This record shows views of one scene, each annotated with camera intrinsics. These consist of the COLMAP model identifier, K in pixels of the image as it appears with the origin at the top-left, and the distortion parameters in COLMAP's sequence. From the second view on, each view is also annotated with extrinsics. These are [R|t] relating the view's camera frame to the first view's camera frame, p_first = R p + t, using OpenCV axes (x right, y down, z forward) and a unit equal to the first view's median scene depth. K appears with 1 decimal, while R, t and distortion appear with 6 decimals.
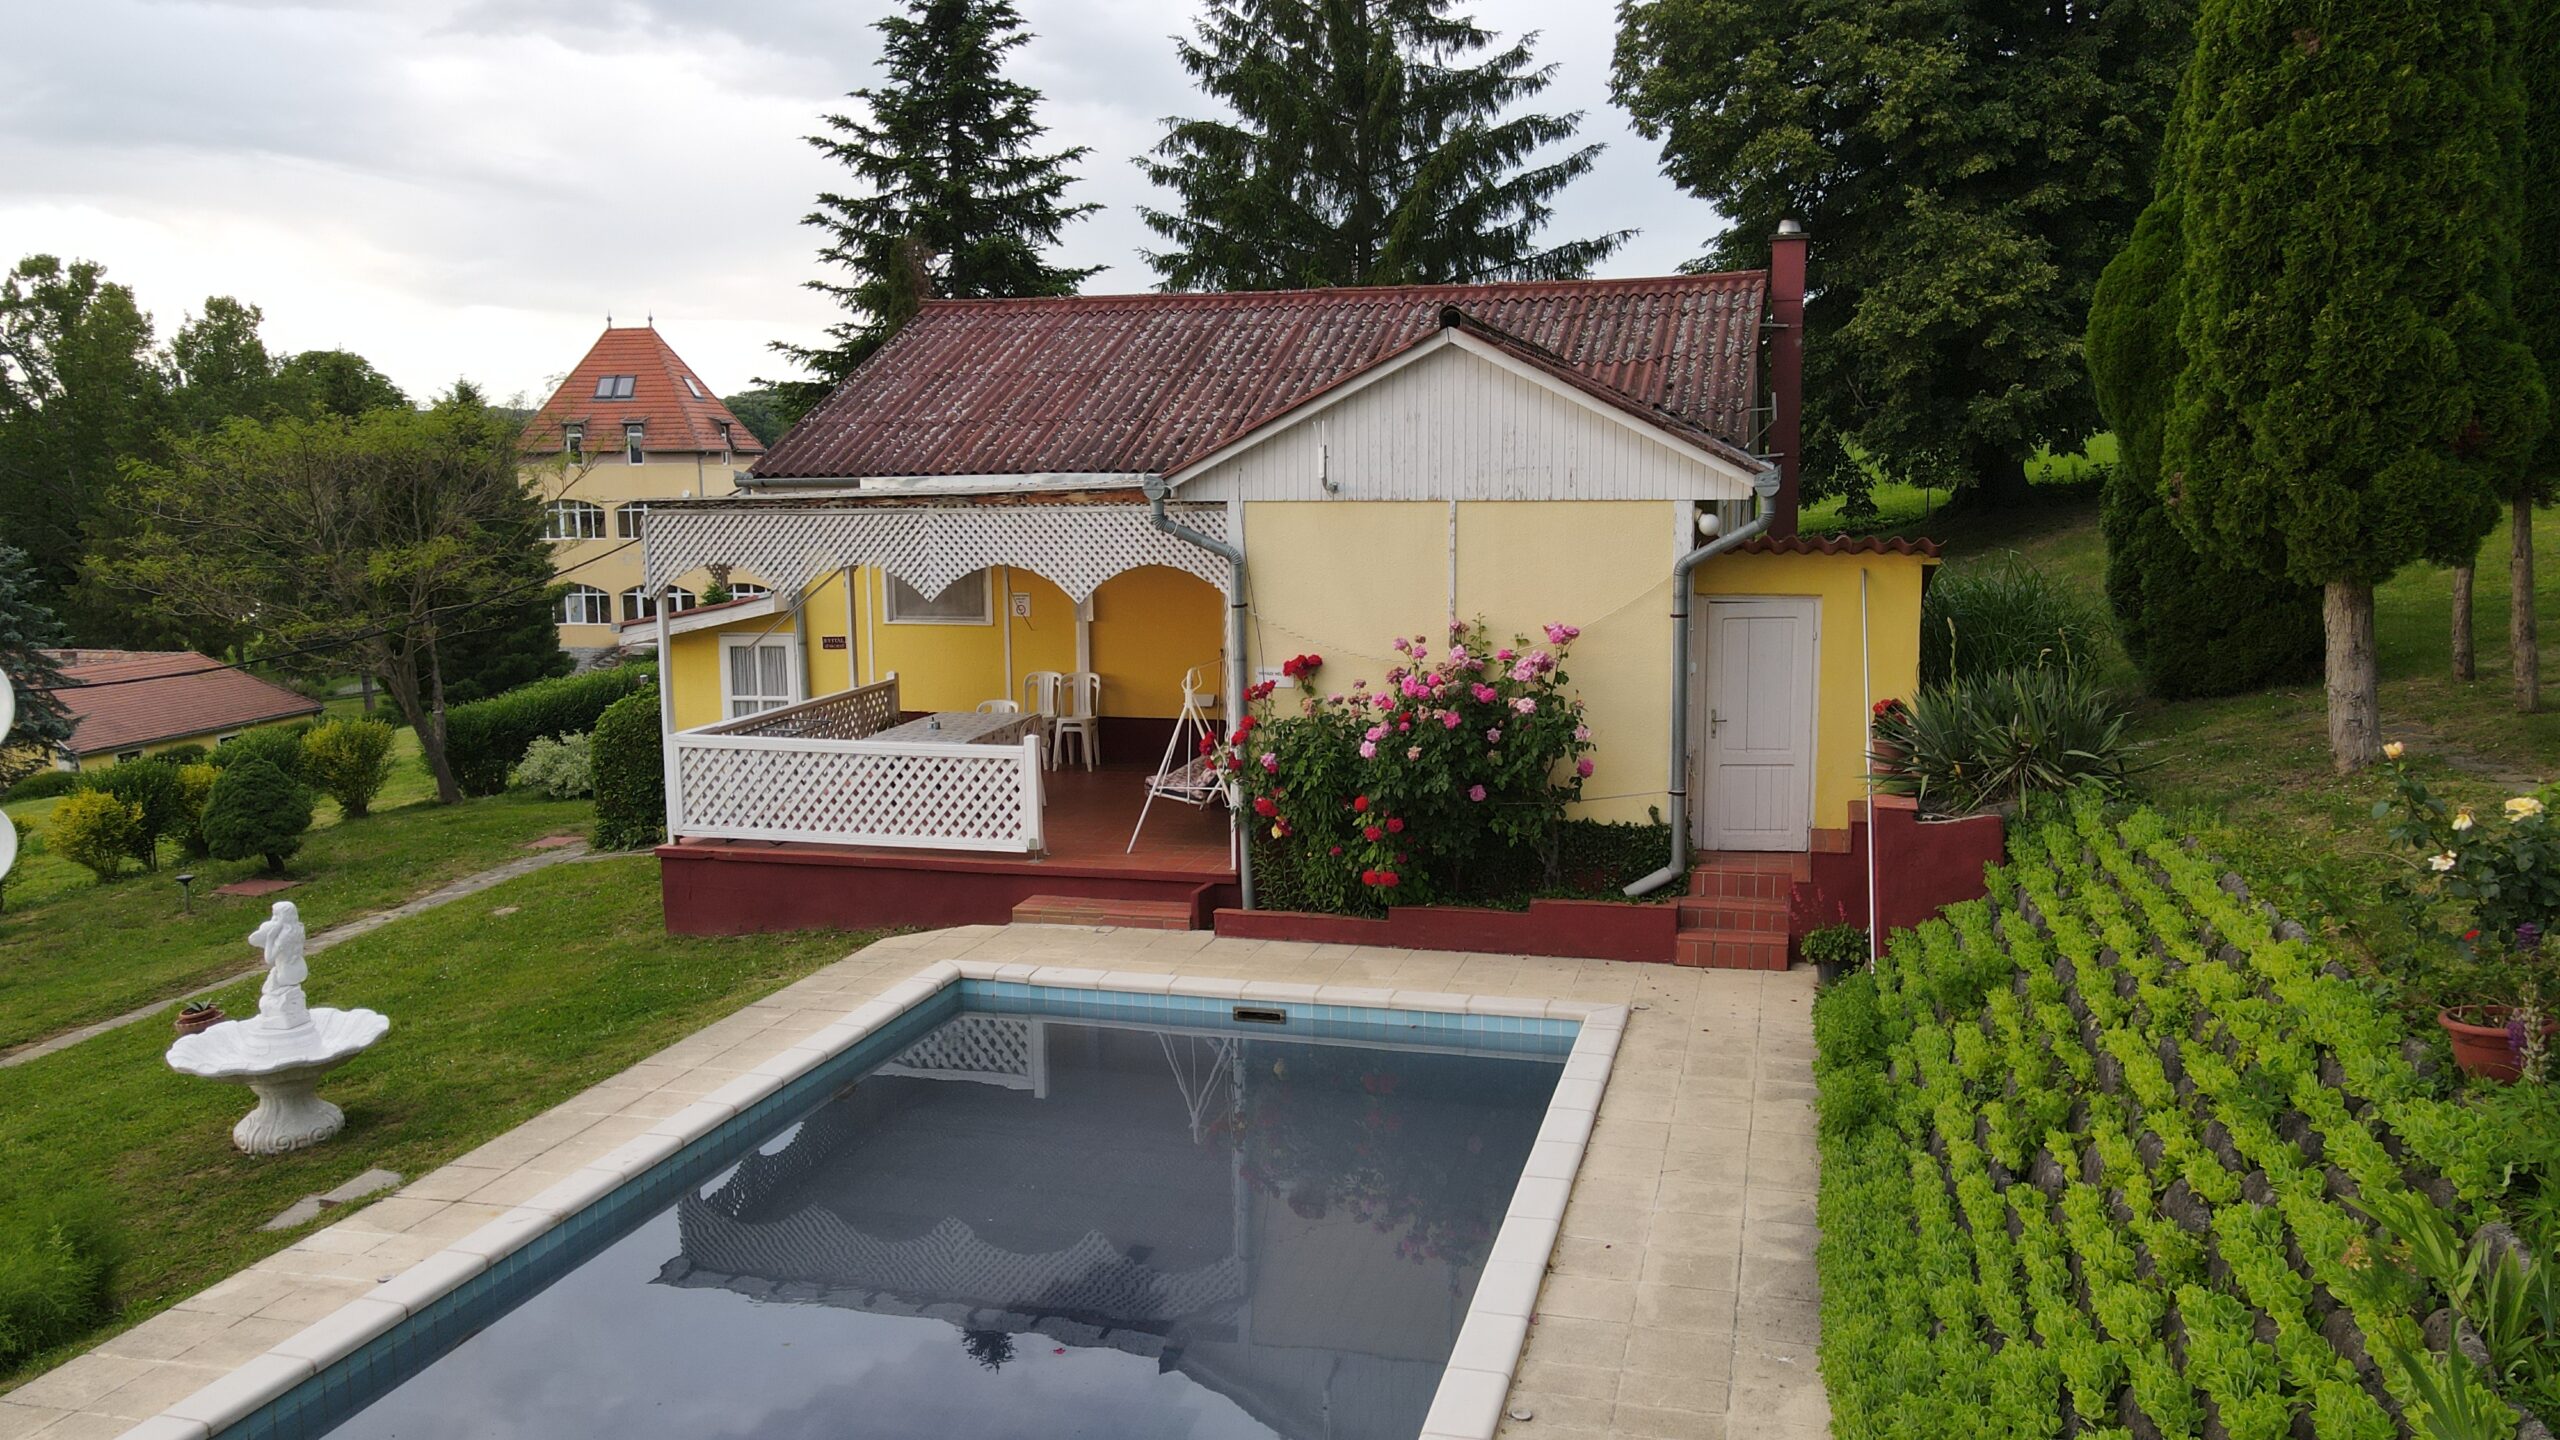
lens RADIAL K [[1890.1, 0, 1278.2], [0, 1890.1, 724.2], [0, 0, 1]] dist [0.011843, 0.007779]
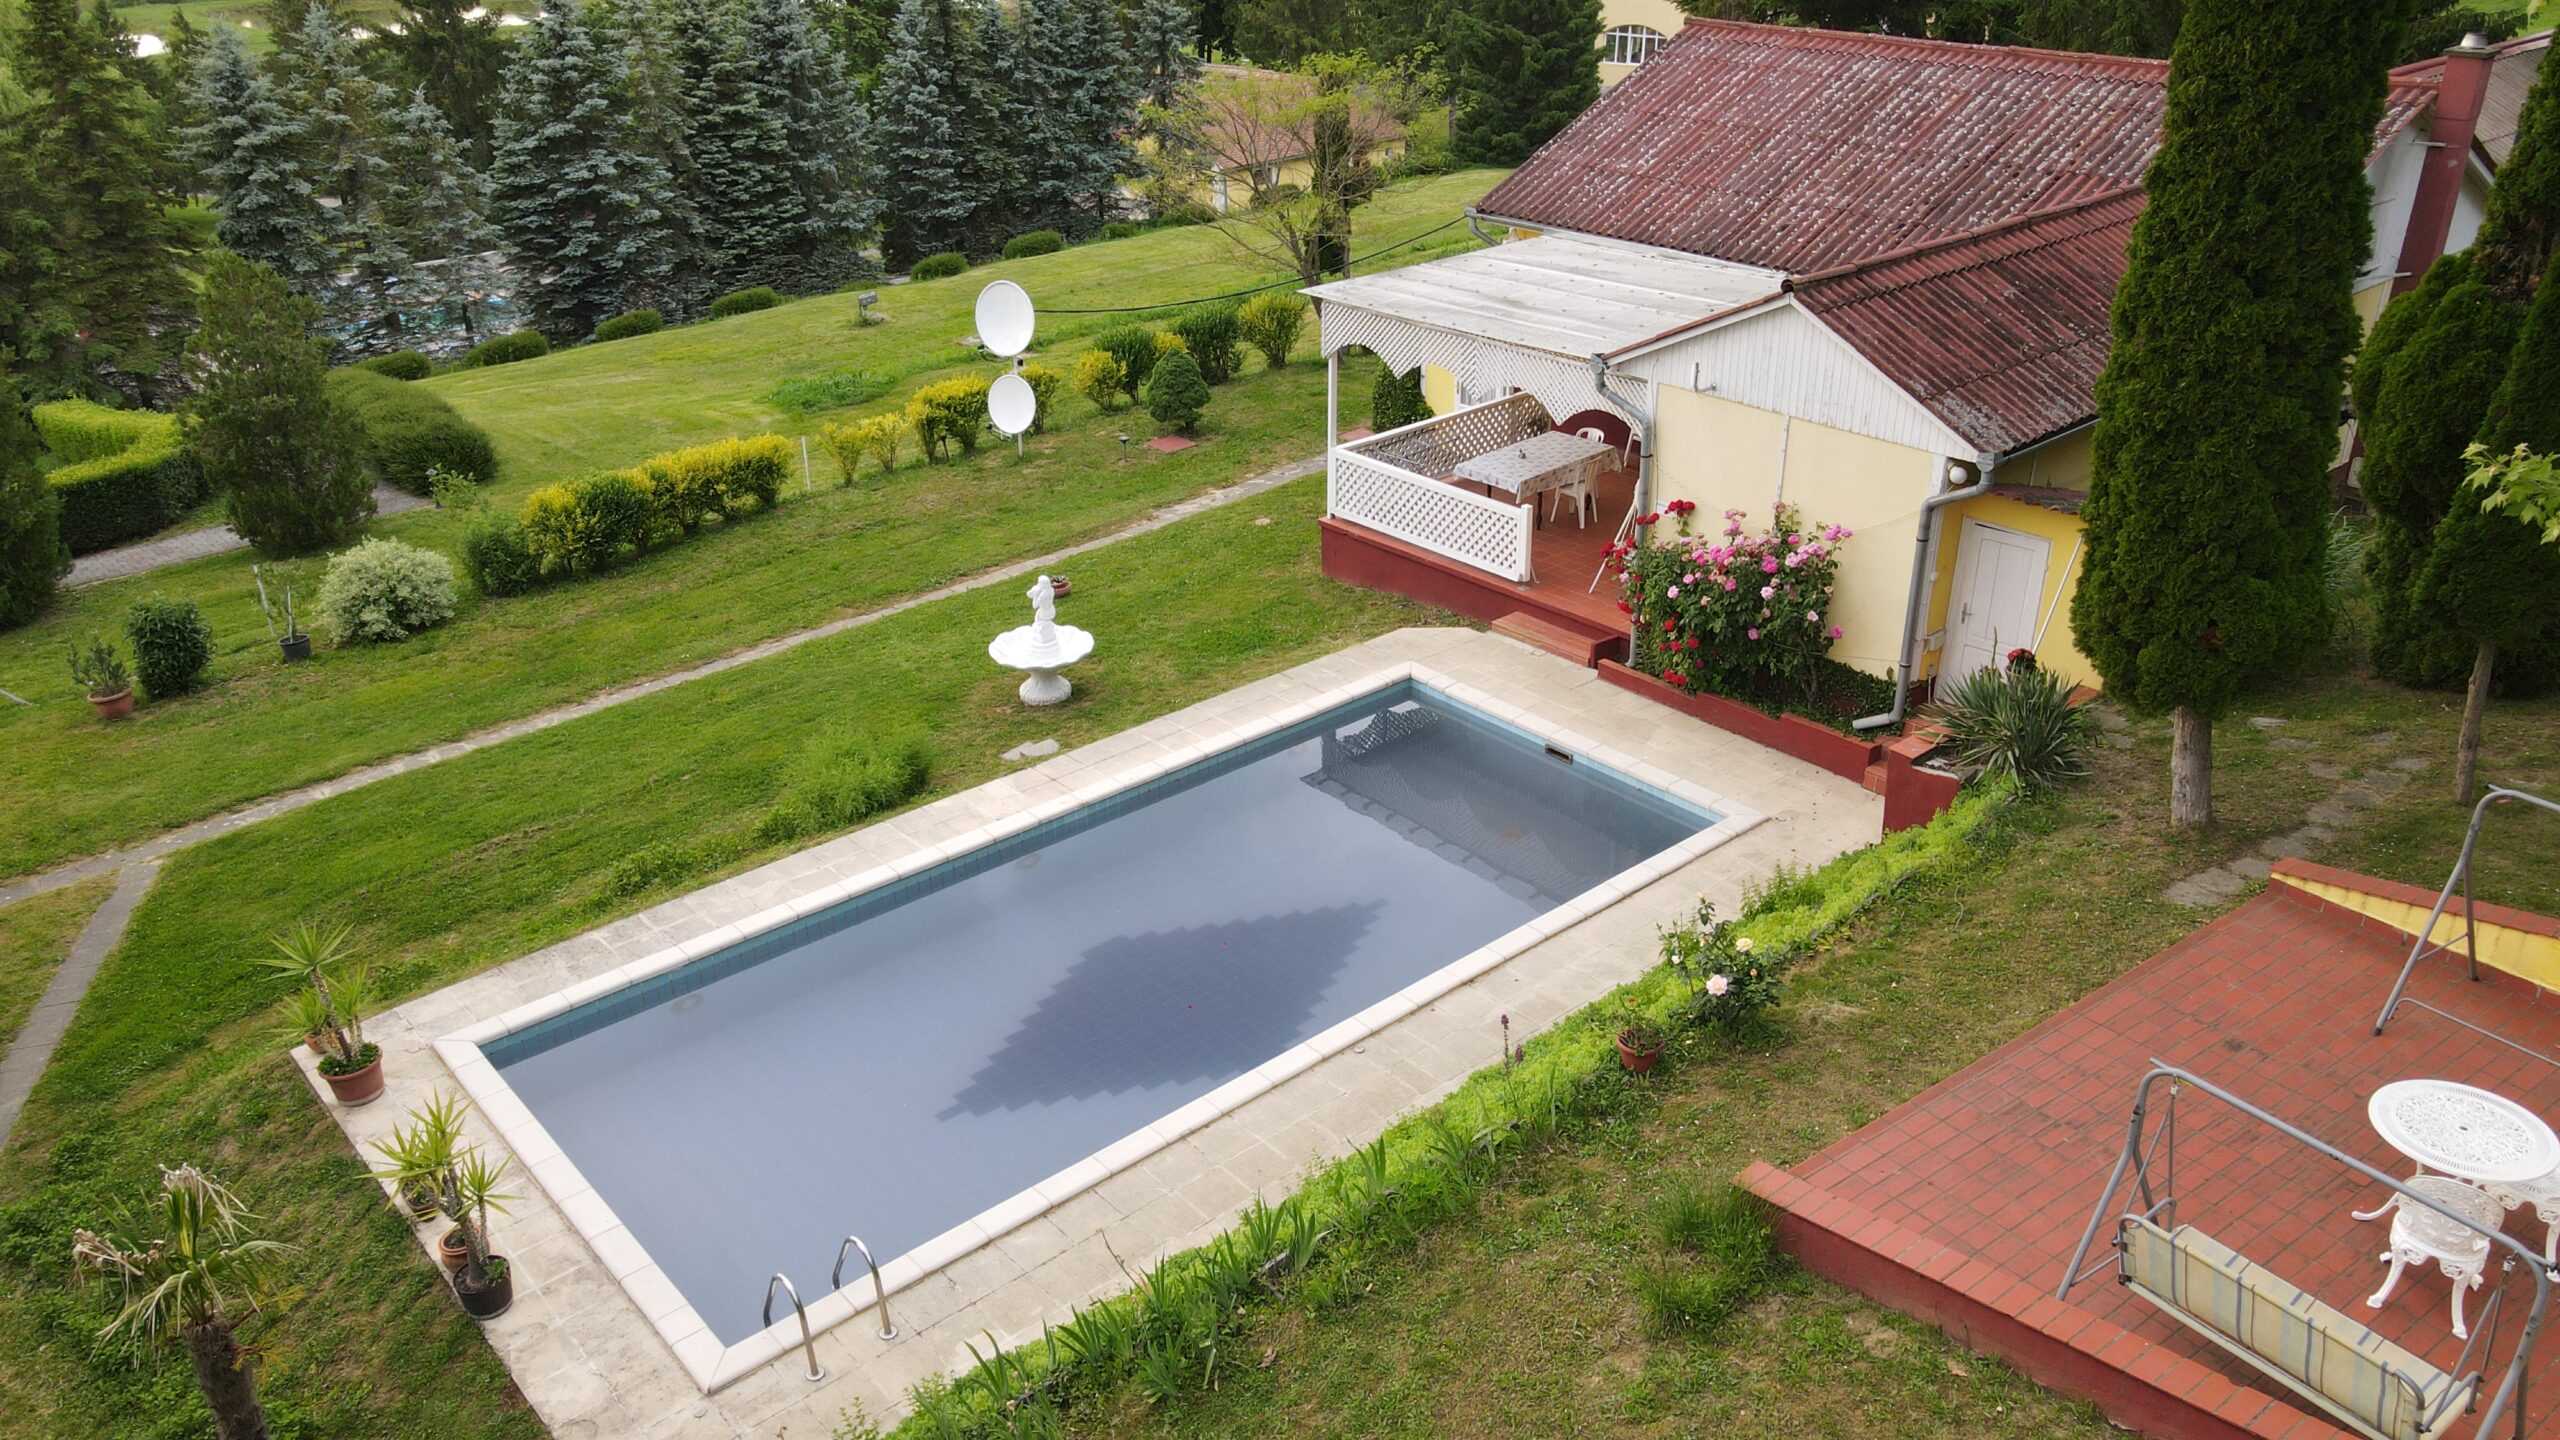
lens RADIAL K [[1890.1, 0, 1280.9], [0, 1890.1, 717.1], [0, 0, 1]] dist [0.011843, 0.007779]
pose [[0.835765, 0.240840, -0.493450, 0.509228], [-0.072071, 0.939014, 0.336241, -0.345072], [0.544337, -0.245455, 0.802153, -0.323757]]
